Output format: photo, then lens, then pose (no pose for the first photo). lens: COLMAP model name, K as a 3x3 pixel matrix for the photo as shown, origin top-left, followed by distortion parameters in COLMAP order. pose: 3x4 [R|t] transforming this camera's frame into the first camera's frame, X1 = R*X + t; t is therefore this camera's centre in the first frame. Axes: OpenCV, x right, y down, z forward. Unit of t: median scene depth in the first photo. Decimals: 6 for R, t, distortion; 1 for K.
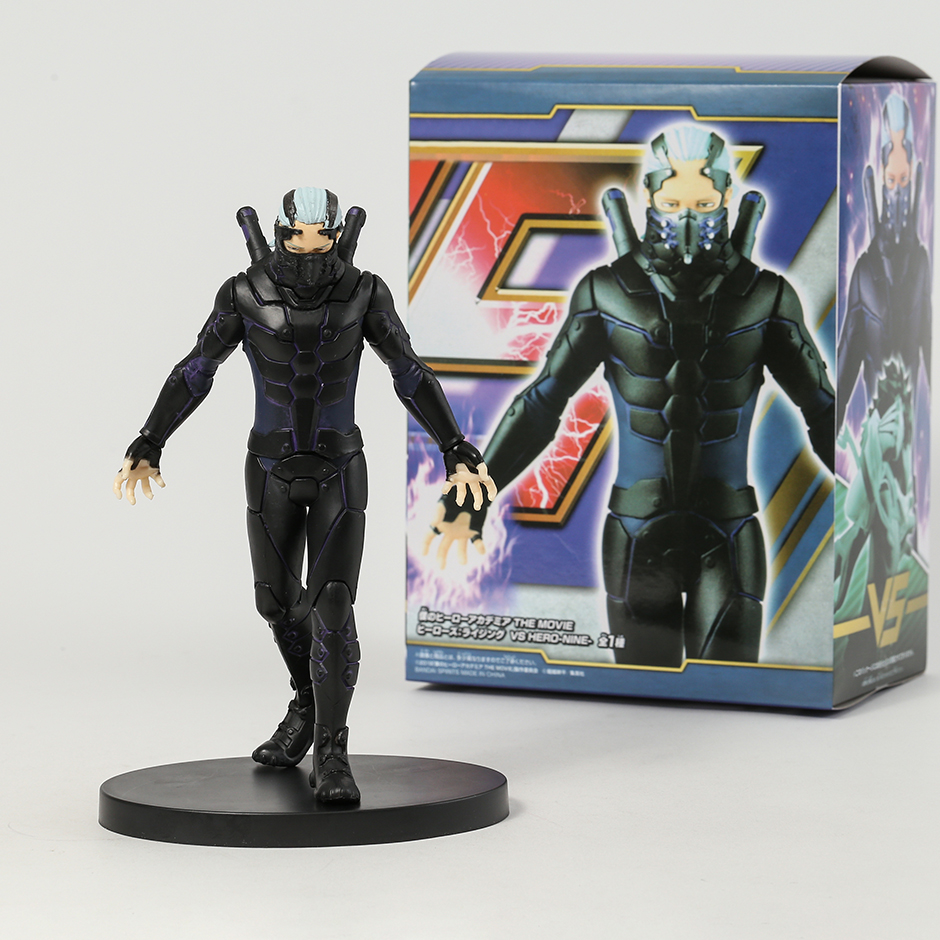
lens RADIAL K [[3676.2, 0, 470.0], [0, 3676.2, 470.0], [0, 0, 1]] dist [0.092986, -0.799333]
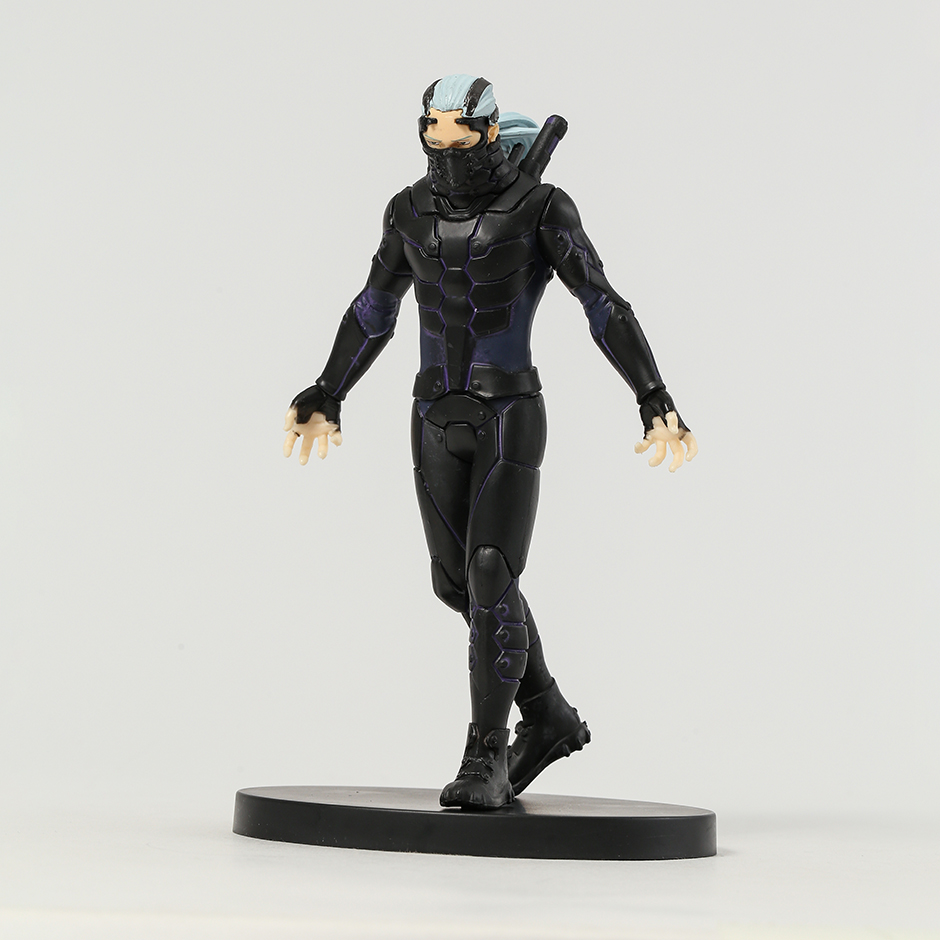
lens RADIAL K [[3676.2, 0, 470.0], [0, 3676.2, 470.0], [0, 0, 1]] dist [0.092986, -0.799333]
pose [[0.893940, 0.002574, -0.448178, 0.333229], [-0.071136, 0.988122, -0.136213, 0.126751], [0.442504, 0.153648, 0.883506, 0.257448]]
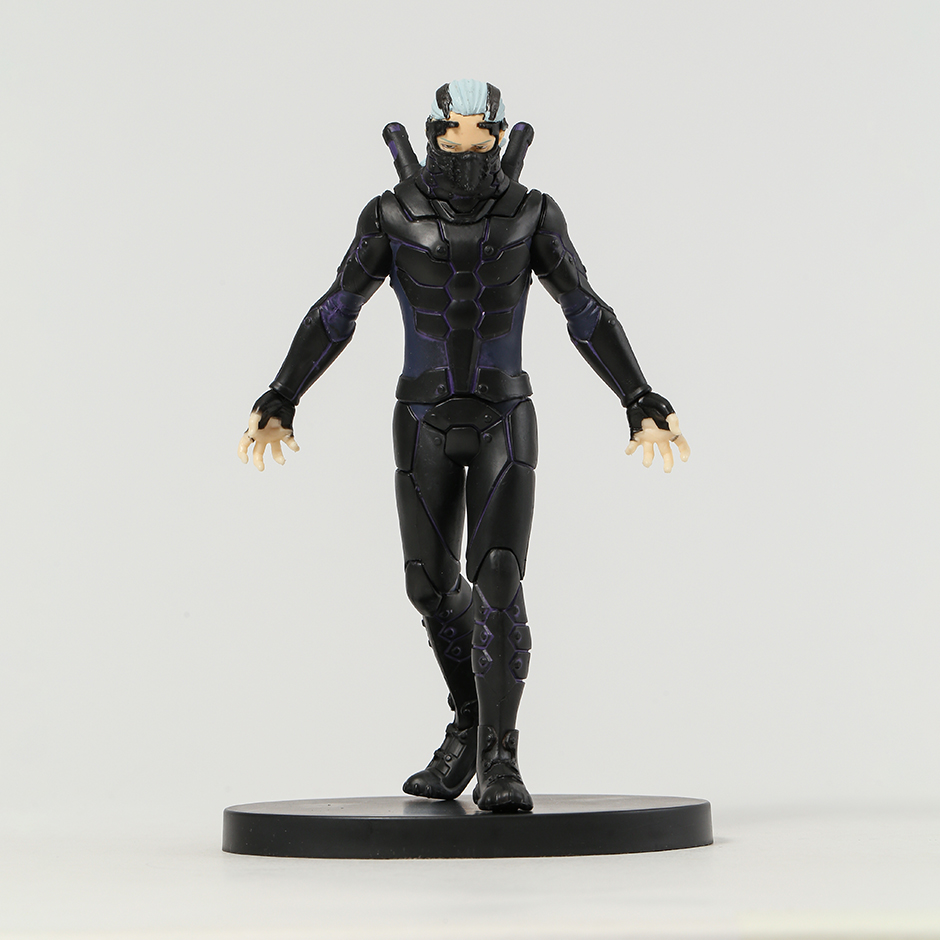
lens RADIAL K [[3676.2, 0, 470.0], [0, 3676.2, 470.0], [0, 0, 1]] dist [0.092986, -0.799333]
pose [[0.998971, -0.013228, -0.043385, -0.006876], [0.006235, 0.987495, -0.157529, 0.144461], [0.044926, 0.157097, 0.986561, 0.167625]]
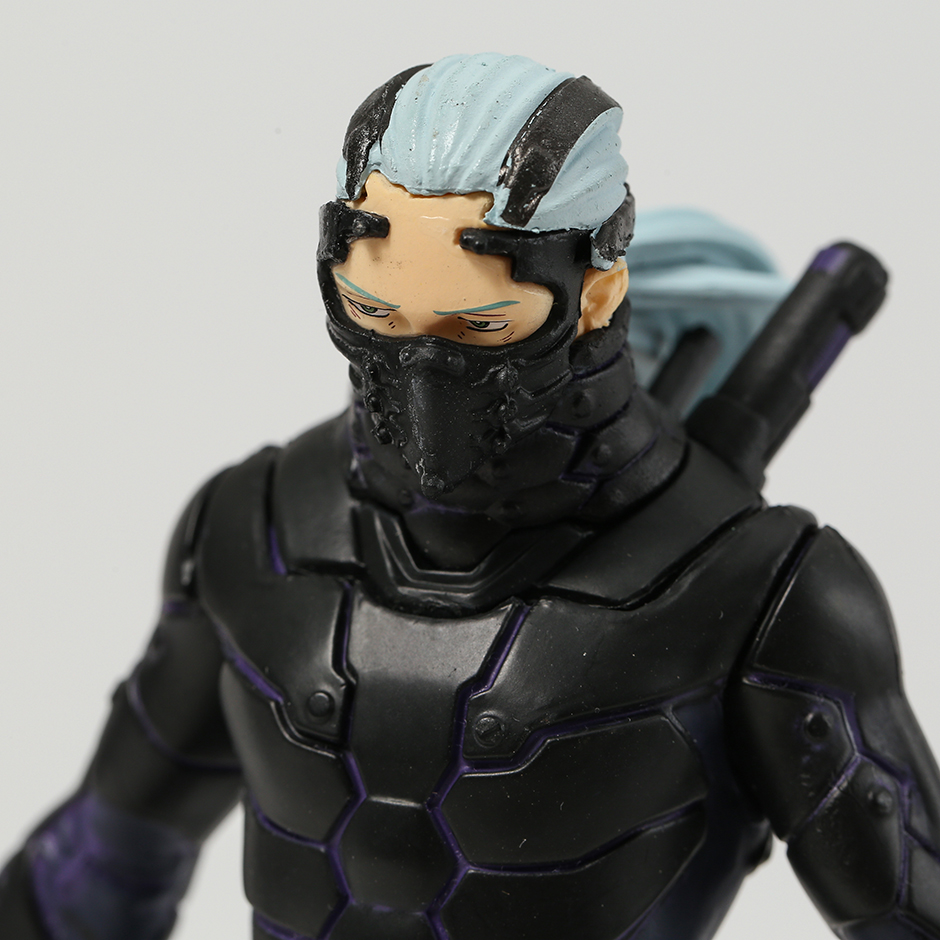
lens RADIAL K [[5605.7, 0, 470.0], [0, 5605.7, 470.0], [0, 0, 1]] dist [0.087465, -7.979294]
pose [[0.877103, 0.096811, -0.470445, 0.112381], [-0.188026, 0.970512, -0.150840, -0.001856], [0.441970, 0.220758, 0.869442, 0.698525]]
